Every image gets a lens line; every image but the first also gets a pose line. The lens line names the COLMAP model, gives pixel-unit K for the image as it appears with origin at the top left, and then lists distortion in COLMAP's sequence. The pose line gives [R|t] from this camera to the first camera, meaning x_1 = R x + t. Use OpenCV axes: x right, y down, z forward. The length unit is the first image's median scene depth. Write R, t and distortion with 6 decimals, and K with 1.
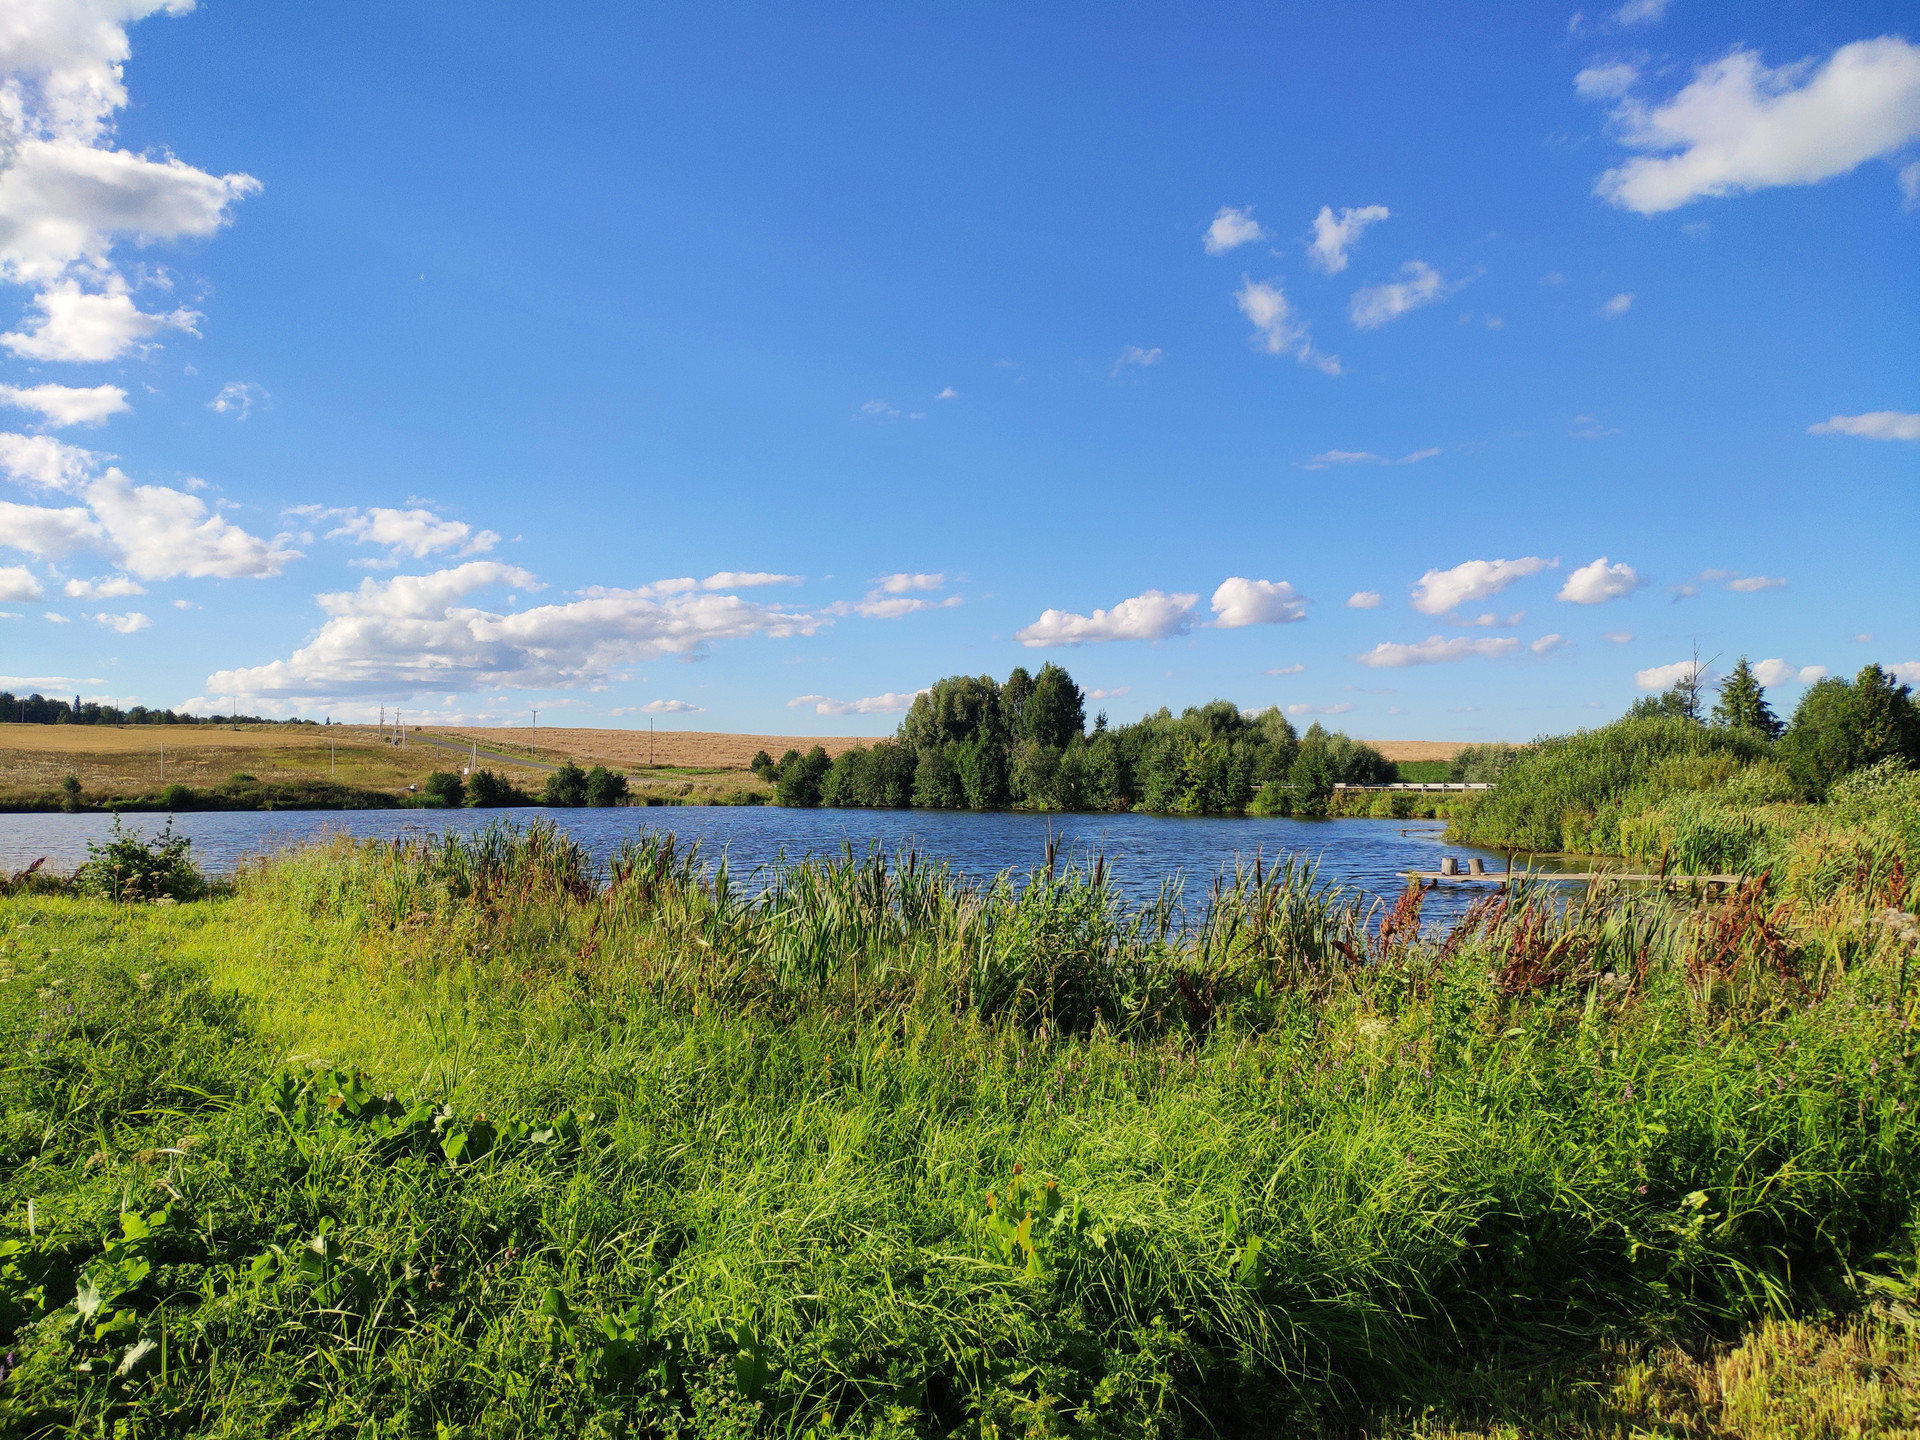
lens RADIAL K [[1562.7, 0, 949.1], [0, 1562.7, 758.3], [0, 0, 1]] dist [0.029887, -0.007872]
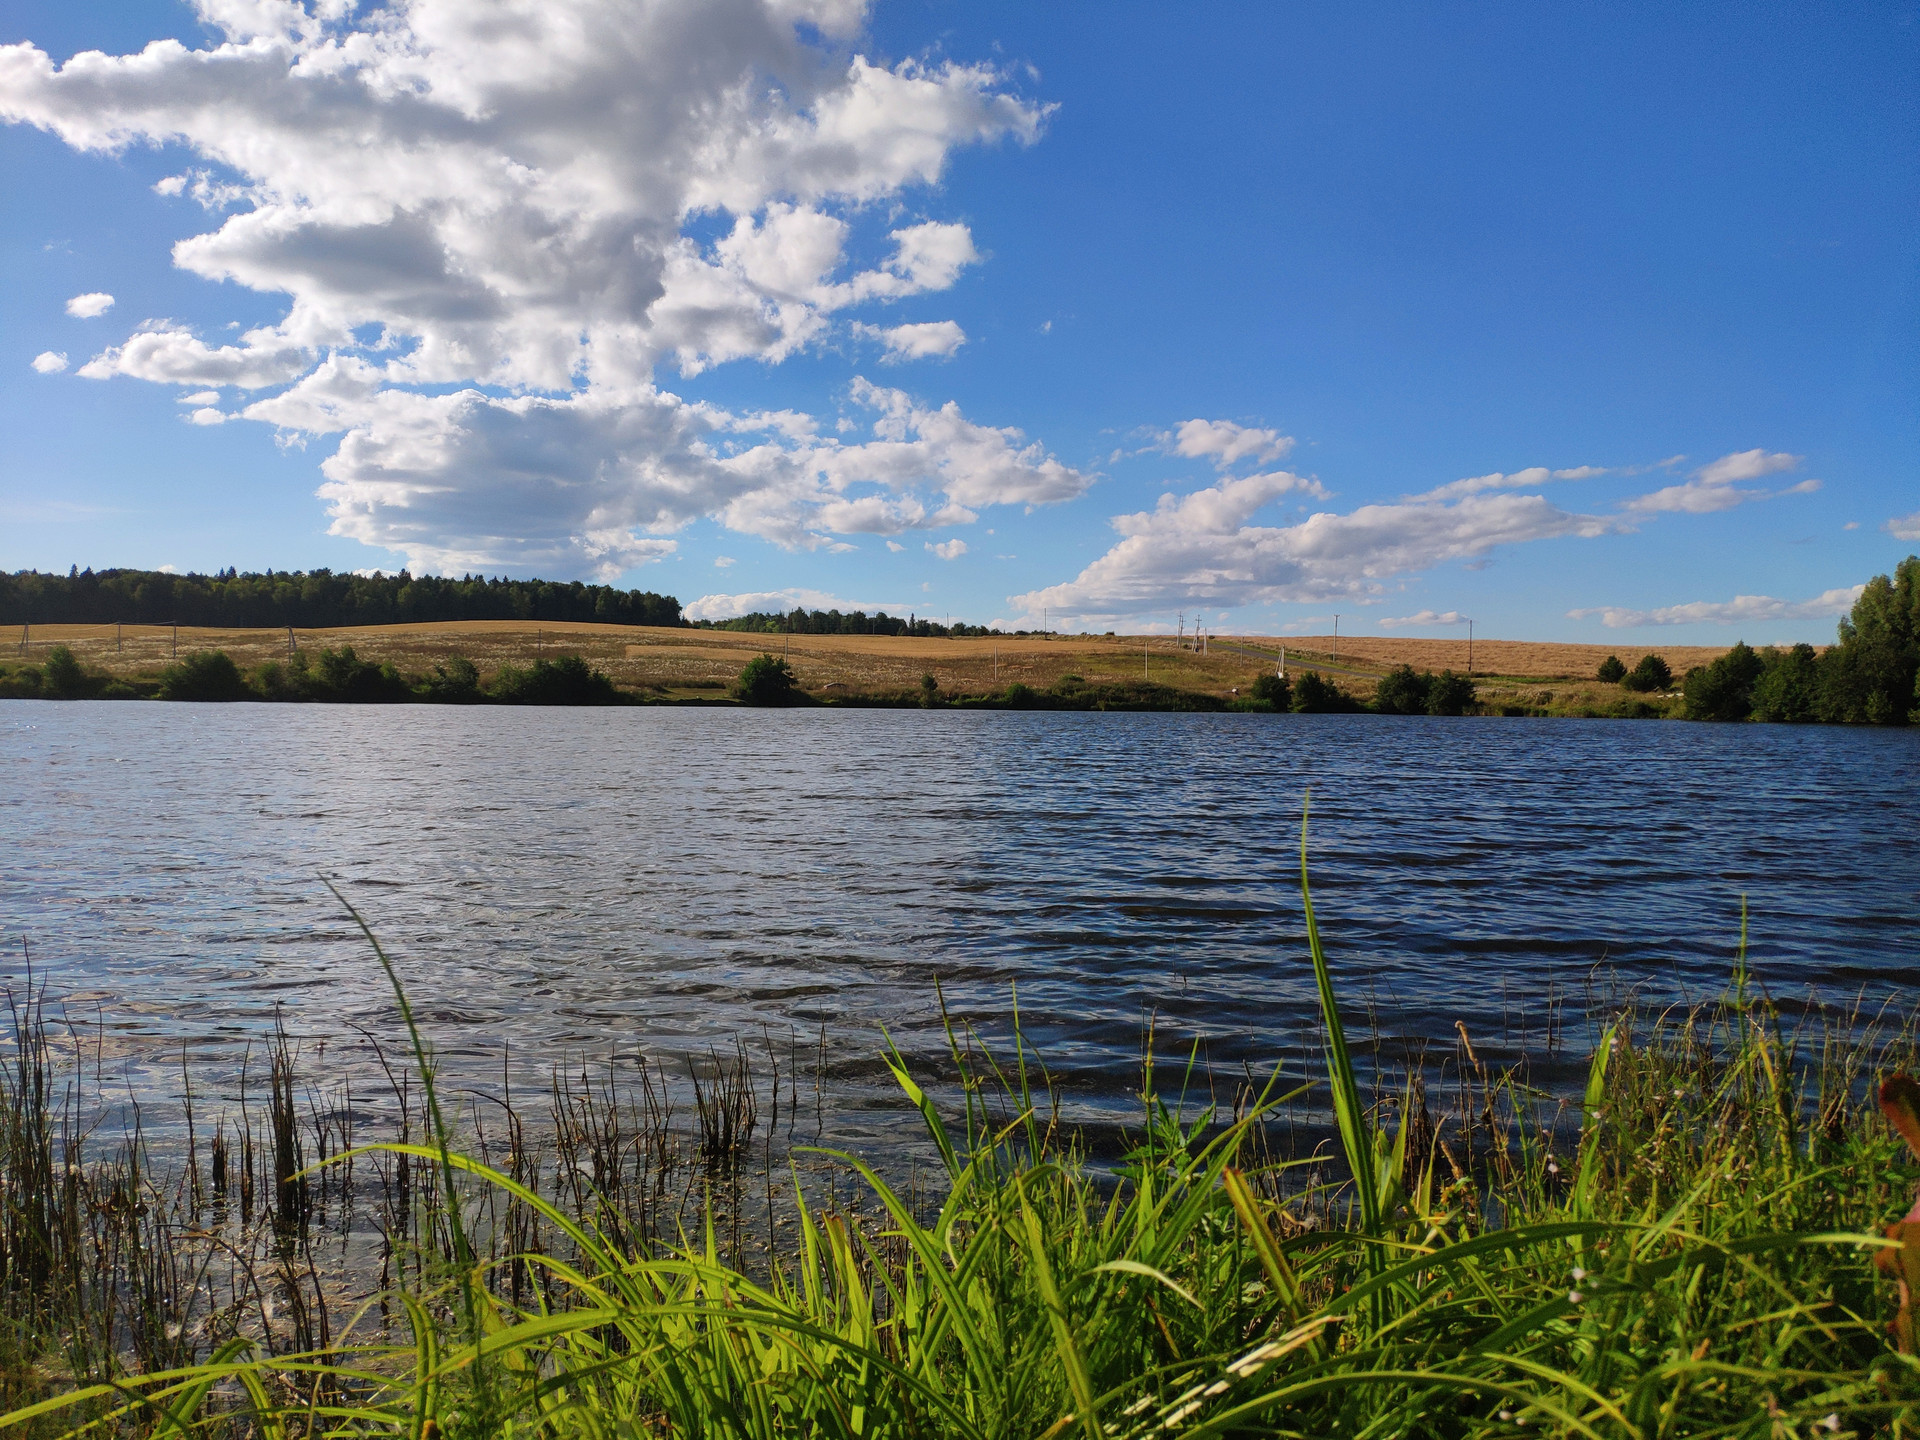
lens RADIAL K [[1475.4, 0, 992.0], [0, 1475.4, 773.8], [0, 0, 1]] dist [0.013497, -0.034624]
pose [[0.902103, 0.037379, -0.429899, -0.067279], [-0.009042, 0.997660, 0.067769, 0.006756], [0.431426, -0.057247, 0.900330, 0.098725]]
